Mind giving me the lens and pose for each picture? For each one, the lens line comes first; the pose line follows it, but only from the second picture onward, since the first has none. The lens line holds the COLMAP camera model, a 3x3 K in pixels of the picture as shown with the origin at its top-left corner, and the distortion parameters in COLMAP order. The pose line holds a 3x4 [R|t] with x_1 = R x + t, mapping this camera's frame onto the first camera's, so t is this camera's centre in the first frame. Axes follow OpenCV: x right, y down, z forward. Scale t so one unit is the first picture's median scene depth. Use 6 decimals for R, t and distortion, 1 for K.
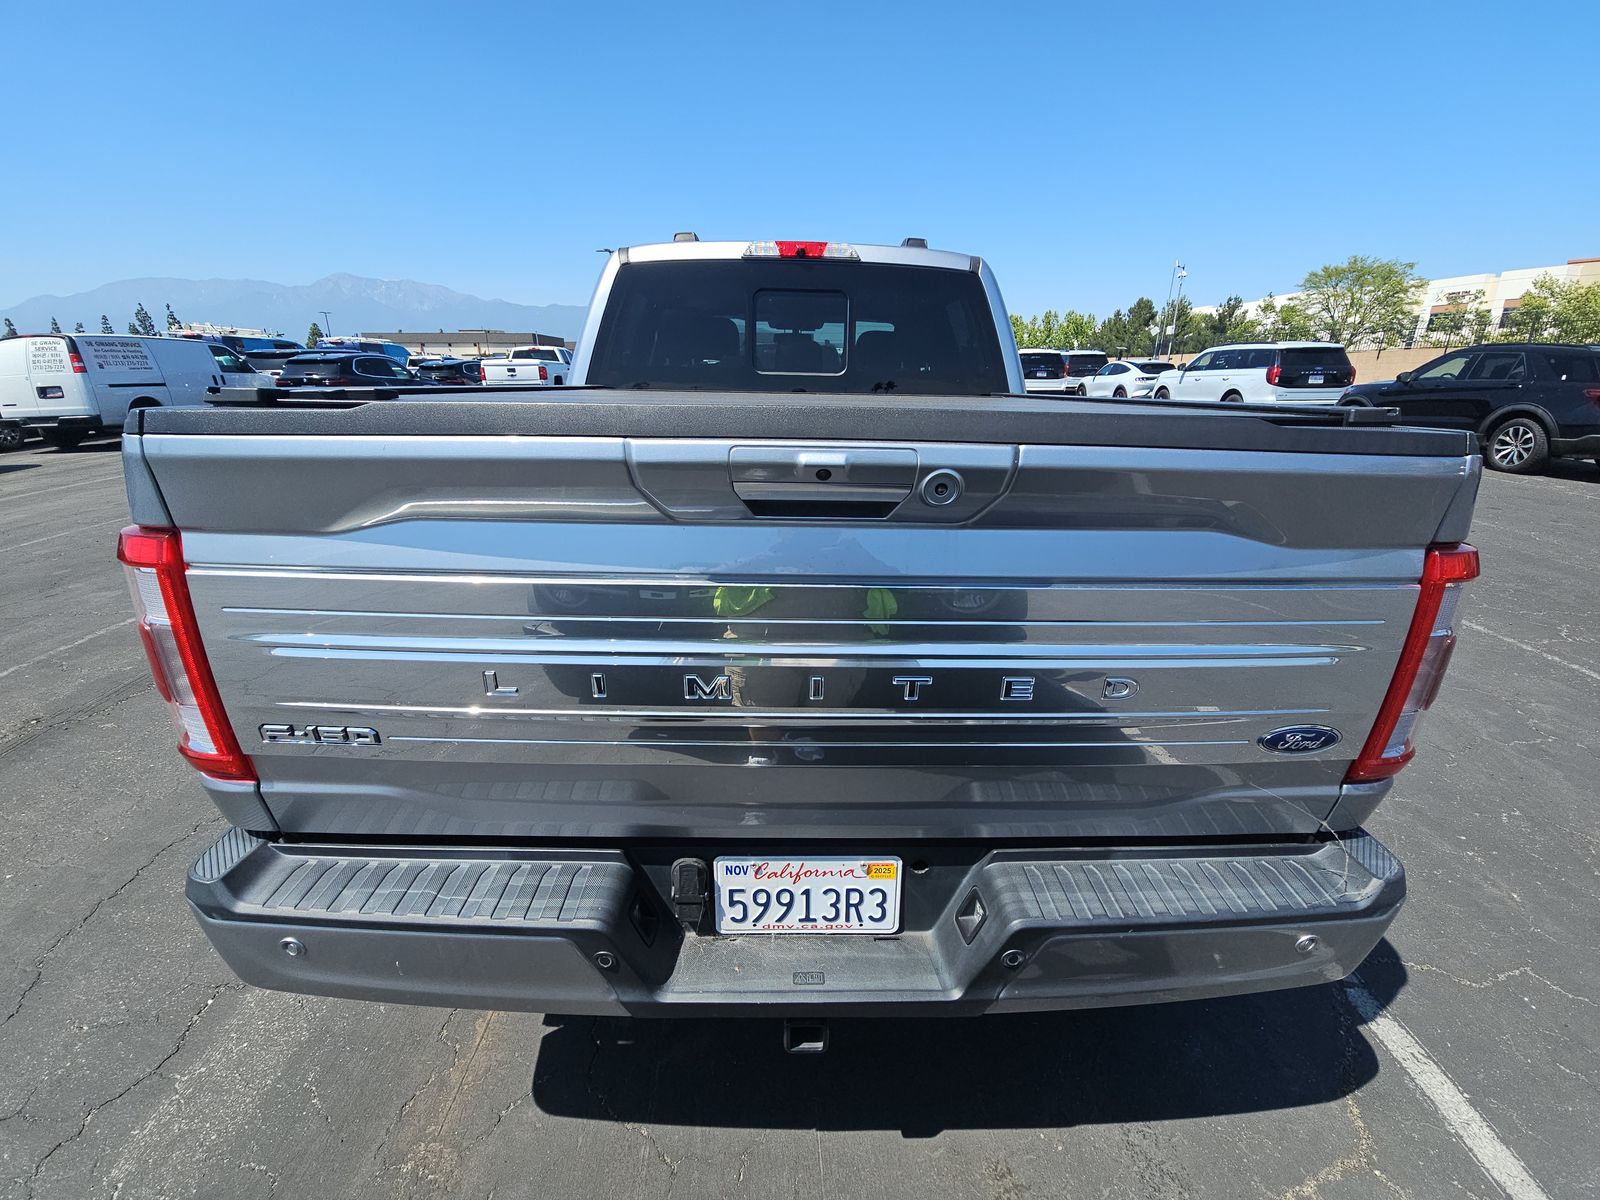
lens RADIAL K [[653.4, 0, 797.7], [0, 653.4, 613.8], [0, 0, 1]] dist [0.026682, -0.022034]
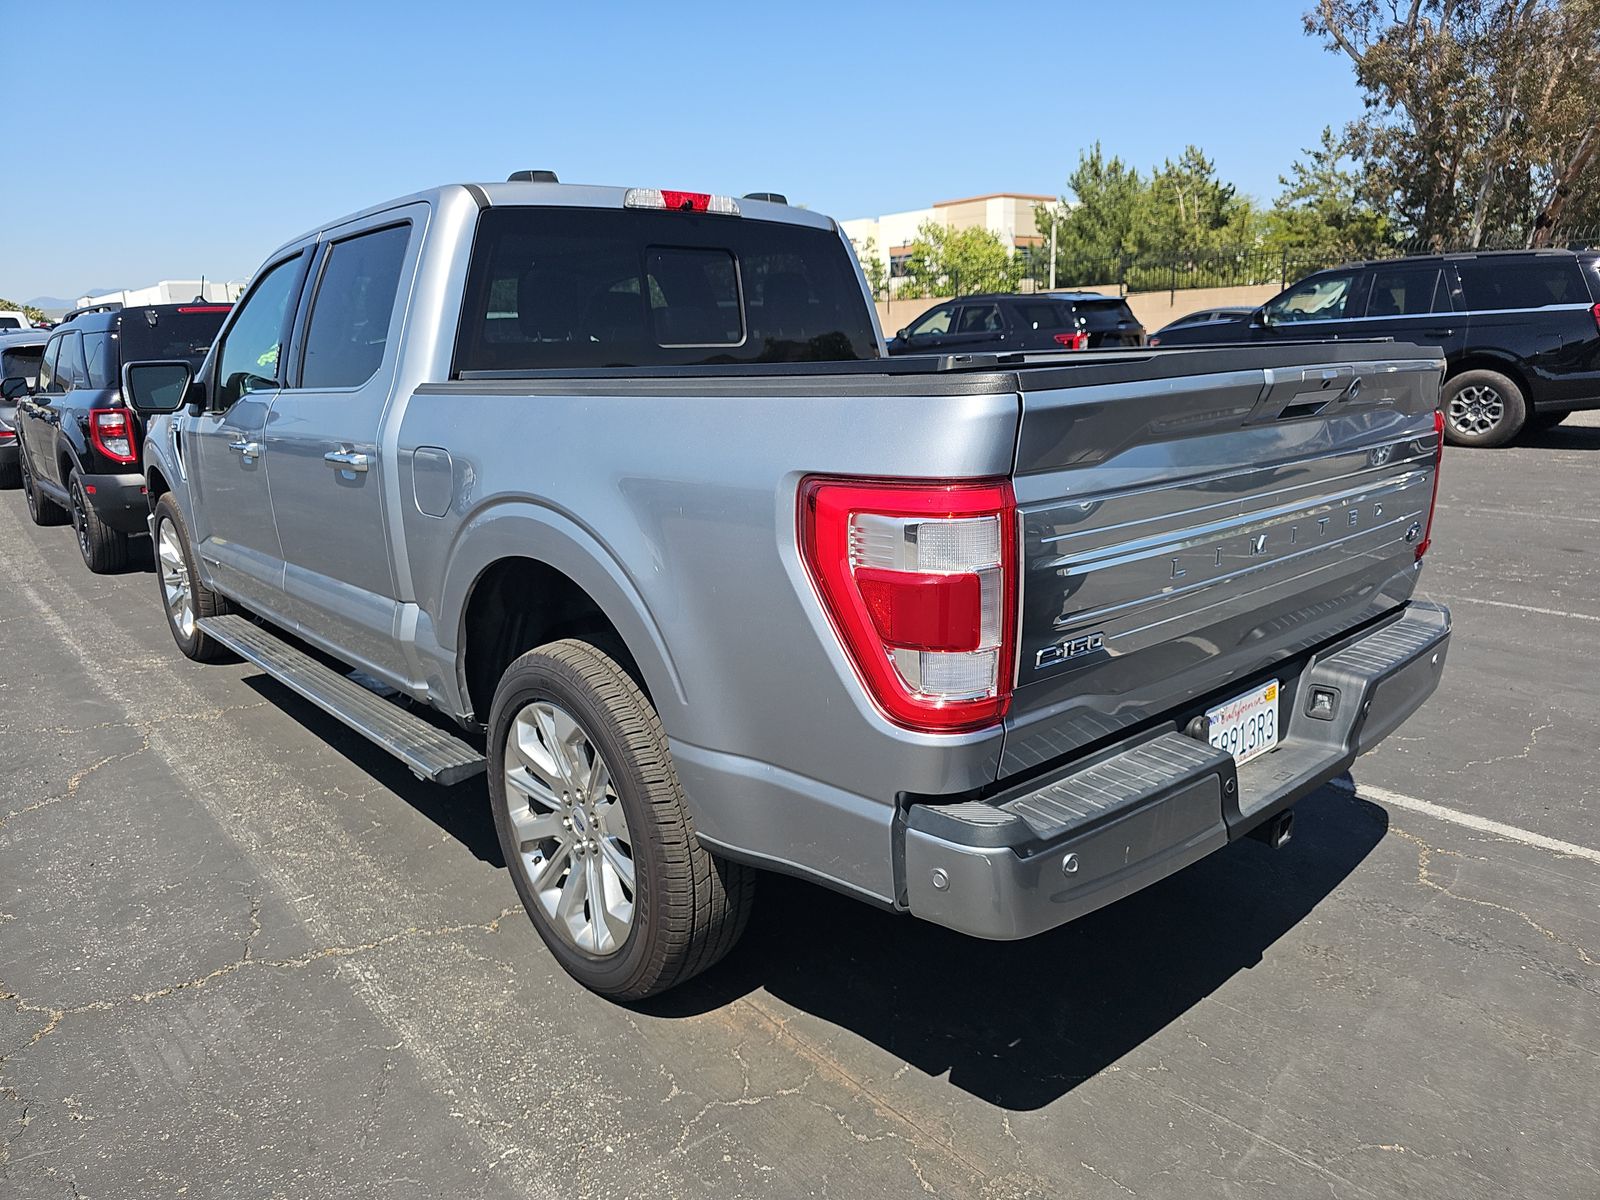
lens RADIAL K [[1080.2, 0, 800.0], [0, 1080.2, 600.0], [0, 0, 1]] dist [0.005788, 0.001227]
pose [[0.756967, -0.182309, 0.627506, -0.839583], [0.256554, 0.966101, -0.028804, 0.014038], [-0.600983, 0.182793, 0.778079, -0.066345]]
